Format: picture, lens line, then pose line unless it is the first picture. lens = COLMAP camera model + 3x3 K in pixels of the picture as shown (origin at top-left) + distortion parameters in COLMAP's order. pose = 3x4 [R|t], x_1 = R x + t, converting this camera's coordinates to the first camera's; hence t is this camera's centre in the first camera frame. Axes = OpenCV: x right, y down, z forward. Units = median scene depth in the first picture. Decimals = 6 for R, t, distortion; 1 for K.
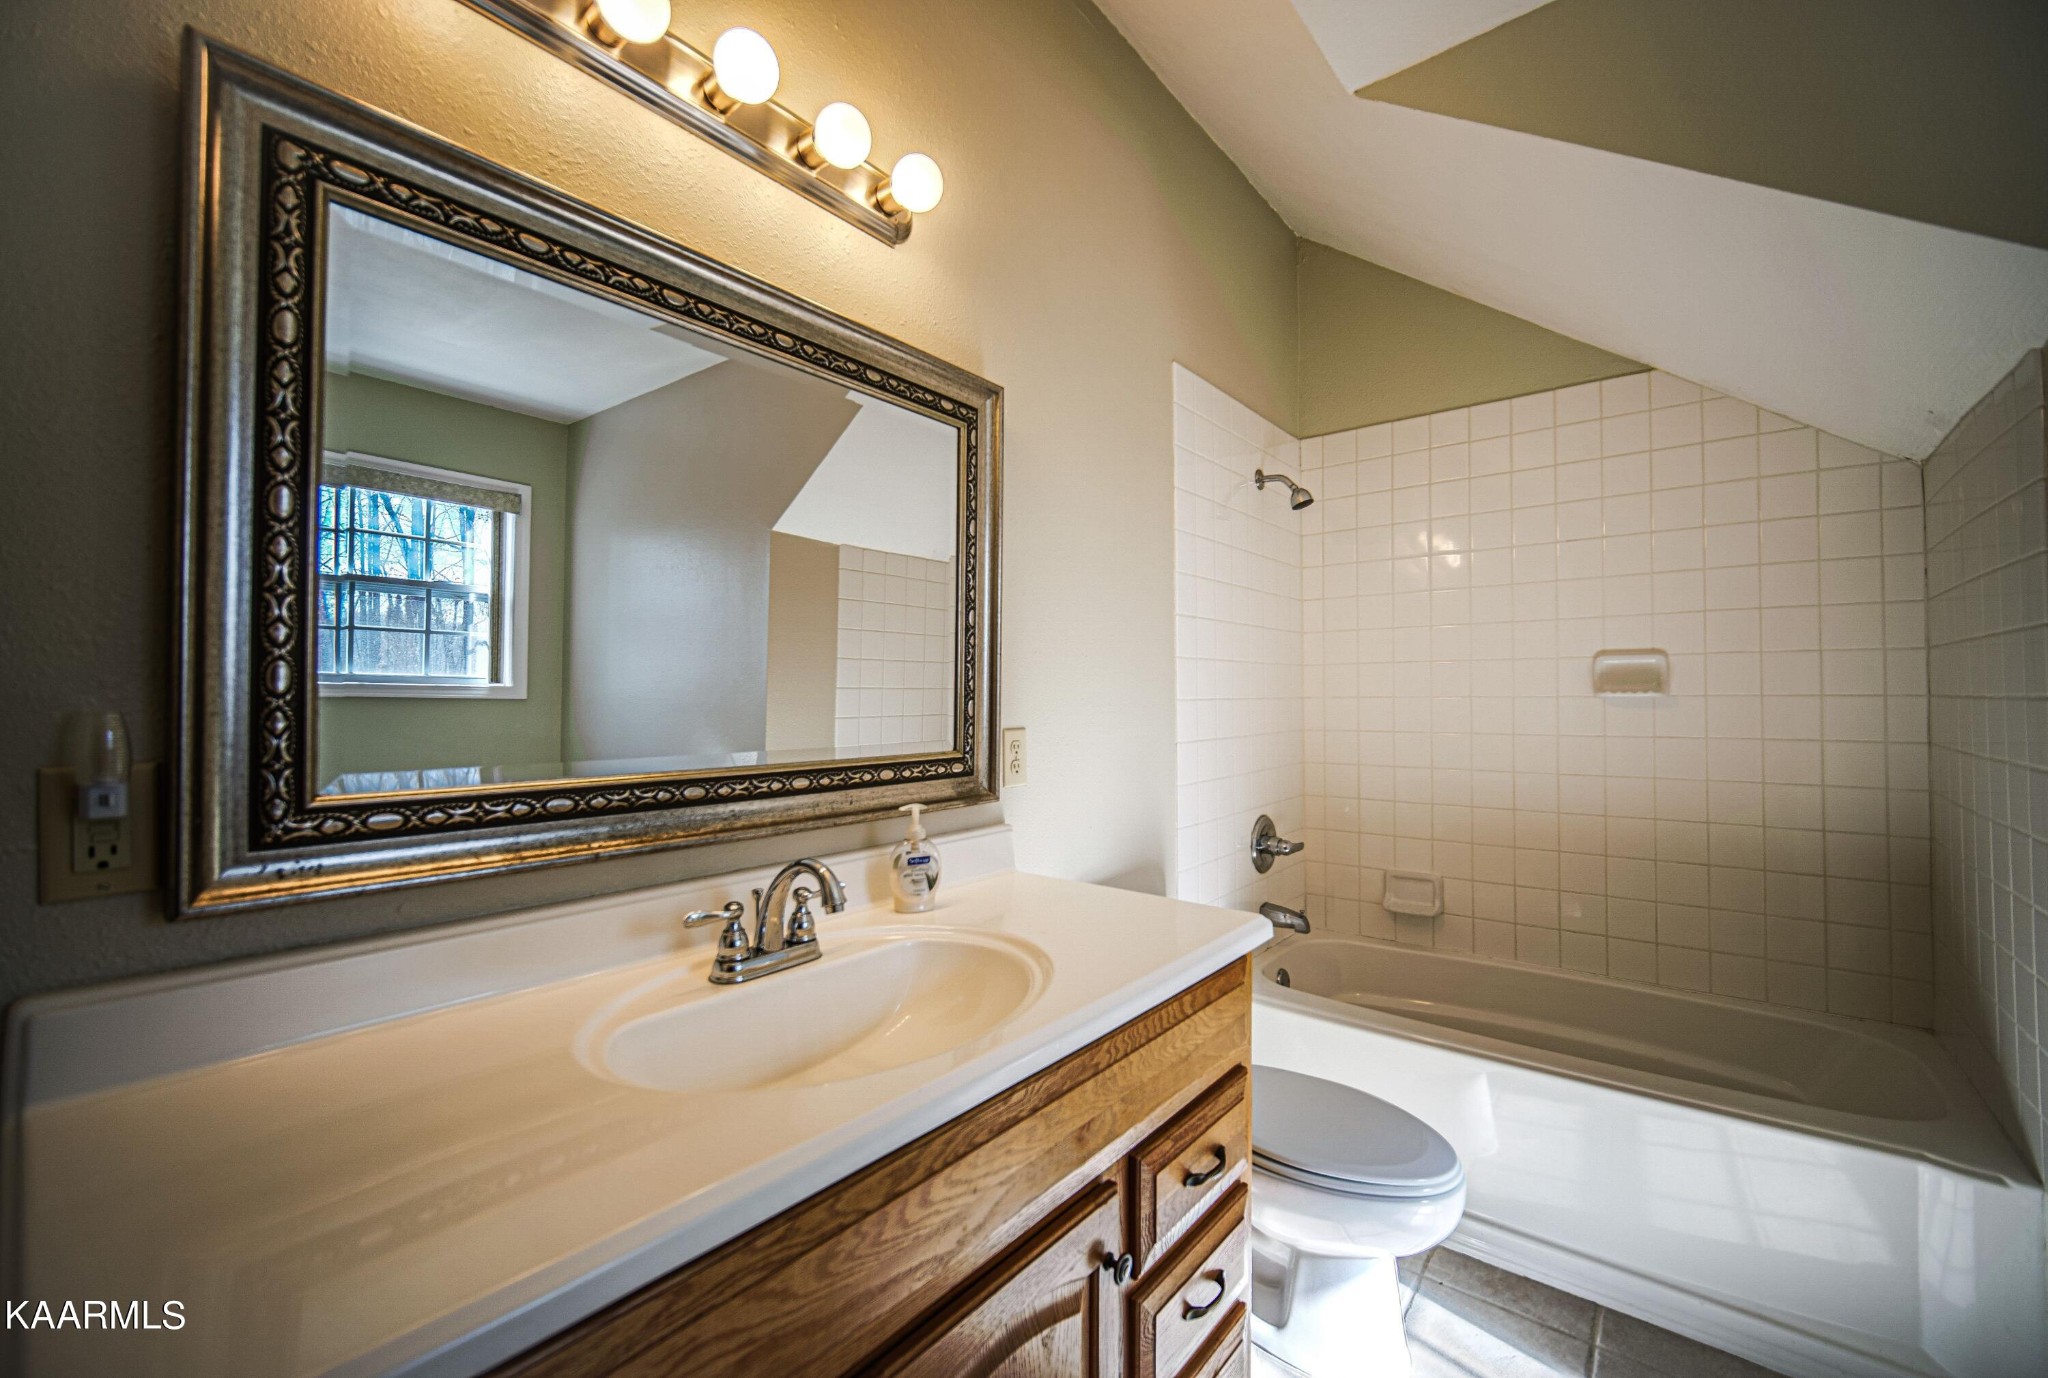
lens RADIAL K [[828.1, 0, 1045.7], [0, 828.1, 687.7], [0, 0, 1]] dist [-0.003667, 0.000068]
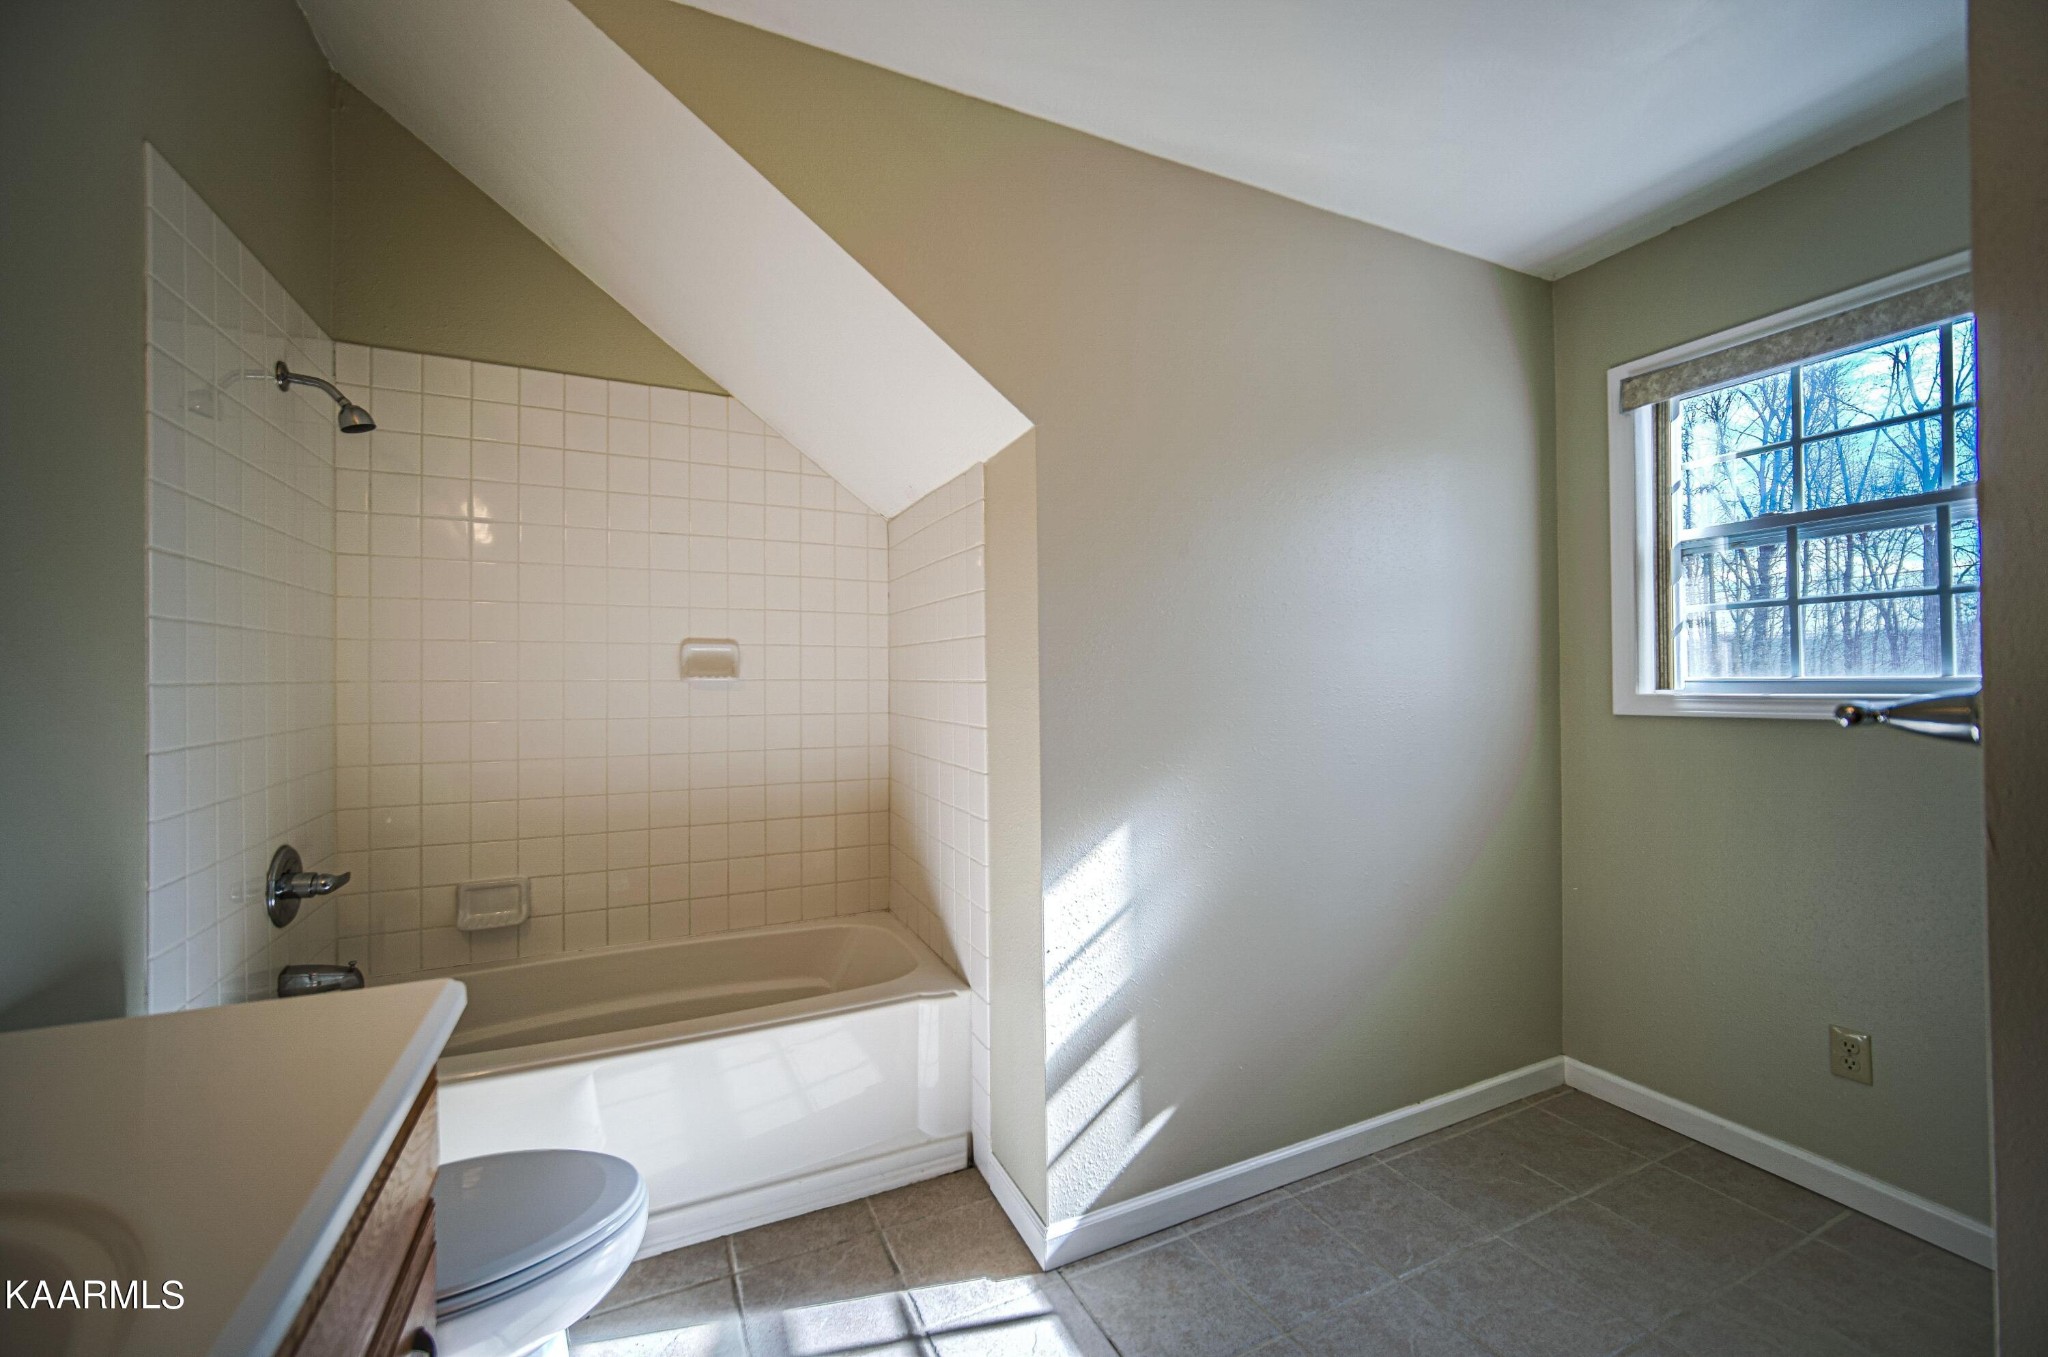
lens RADIAL K [[808.0, 0, 1028.9], [0, 808.0, 676.6], [0, 0, 1]] dist [0.000891, -0.000152]
pose [[0.446947, 0.004909, 0.894547, -0.077888], [-0.010021, 0.999950, -0.000481, 0.001242], [-0.894505, -0.008749, 0.446973, 0.113475]]
